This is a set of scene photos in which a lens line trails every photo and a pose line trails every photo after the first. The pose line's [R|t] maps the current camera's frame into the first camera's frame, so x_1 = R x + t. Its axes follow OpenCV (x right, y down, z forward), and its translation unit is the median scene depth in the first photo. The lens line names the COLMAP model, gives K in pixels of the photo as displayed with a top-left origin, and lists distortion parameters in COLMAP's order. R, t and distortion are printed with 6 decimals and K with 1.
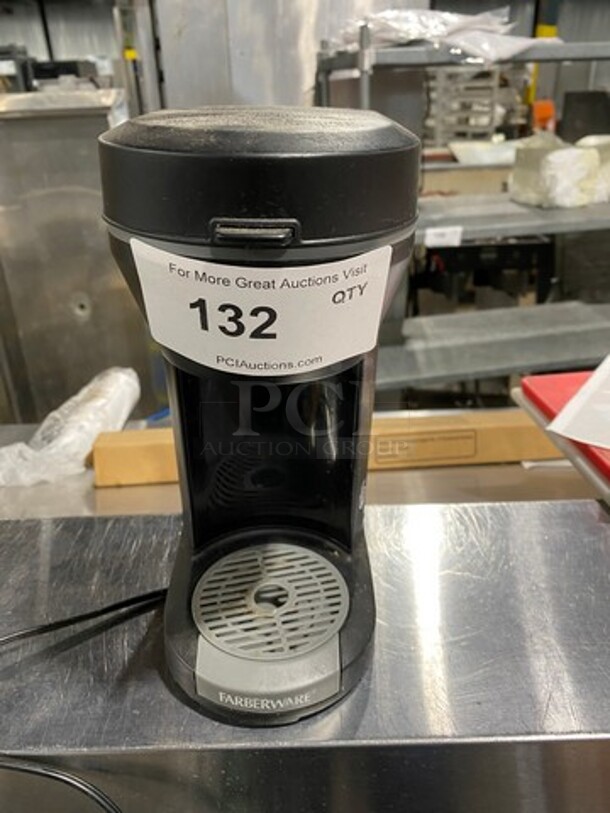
lens RADIAL K [[616.2, 0, 309.6], [0, 616.2, 399.6], [0, 0, 1]] dist [-0.008434, 0.002397]
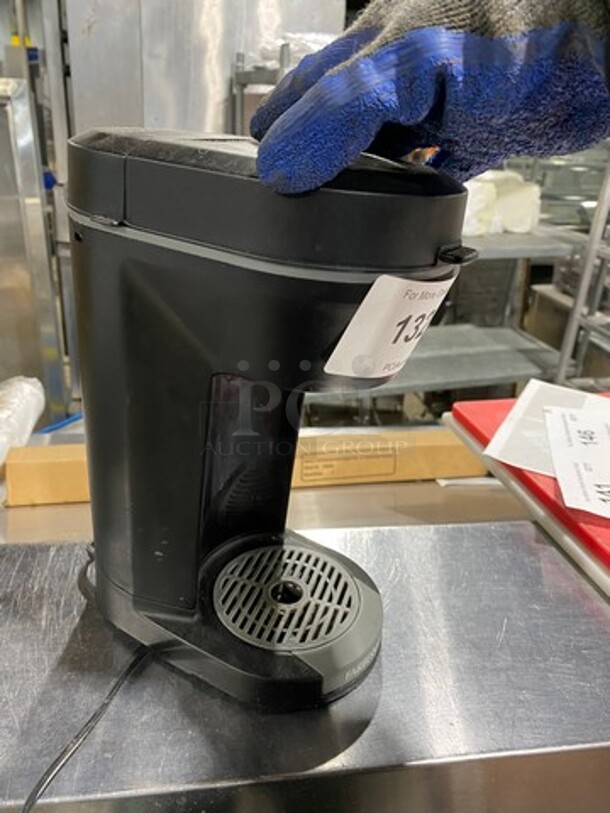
lens RADIAL K [[615.7, 0, 305.0], [0, 615.7, 406.5], [0, 0, 1]] dist [-0.001365, -0.006985]
pose [[0.986536, 0.022283, 0.162018, -0.038060], [-0.020980, 0.999732, -0.009746, -0.006829], [-0.162192, 0.006216, 0.986740, 0.003085]]
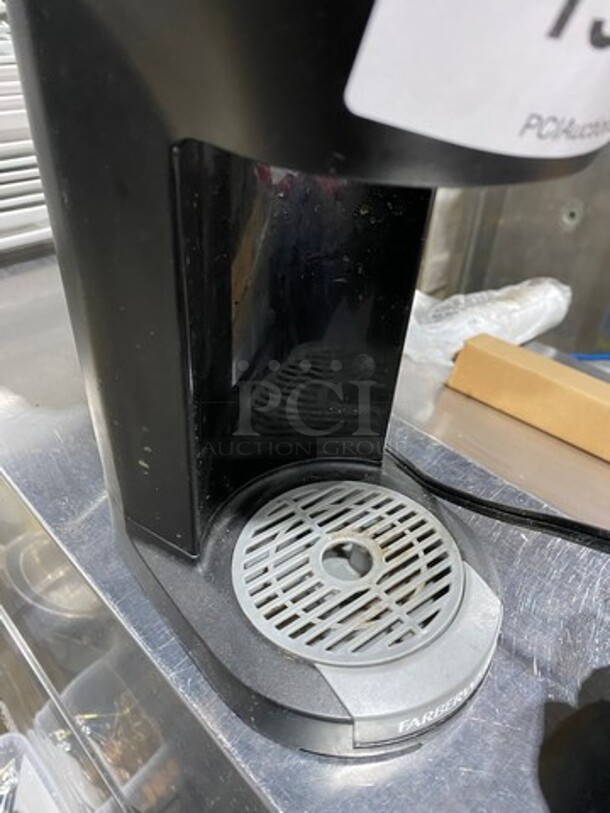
lens RADIAL K [[616.2, 0, 309.6], [0, 616.2, 399.6], [0, 0, 1]] dist [-0.008434, 0.002397]
pose [[0.682759, 0.466150, -0.562623, 0.017114], [-0.385467, 0.883965, 0.264615, 0.001123], [0.620690, 0.036205, 0.783220, 0.126736]]
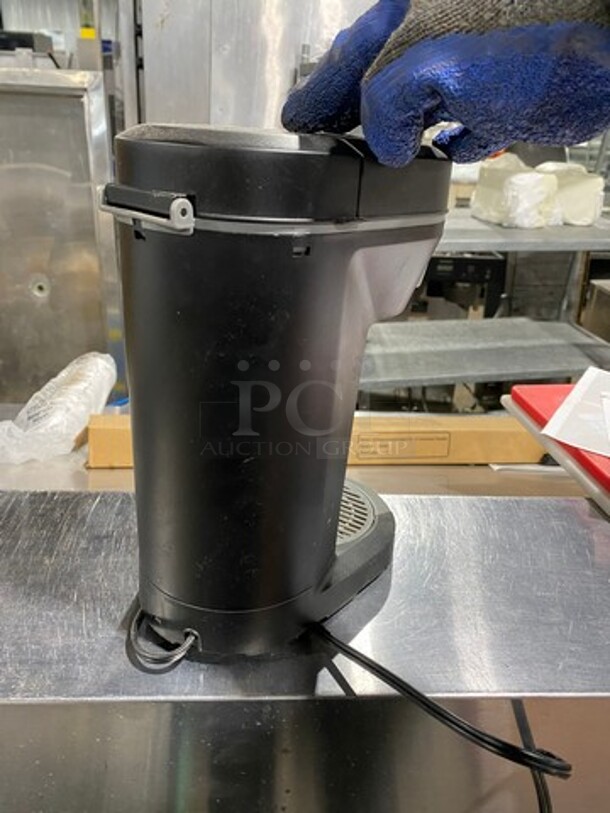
lens RADIAL K [[611.6, 0, 301.8], [0, 611.6, 401.4], [0, 0, 1]] dist [-0.002450, 0.000103]
pose [[0.994935, 0.058022, 0.082087, -0.057821], [-0.058447, 0.998287, 0.002776, 0.005794], [-0.081785, -0.007560, 0.996621, -0.025419]]
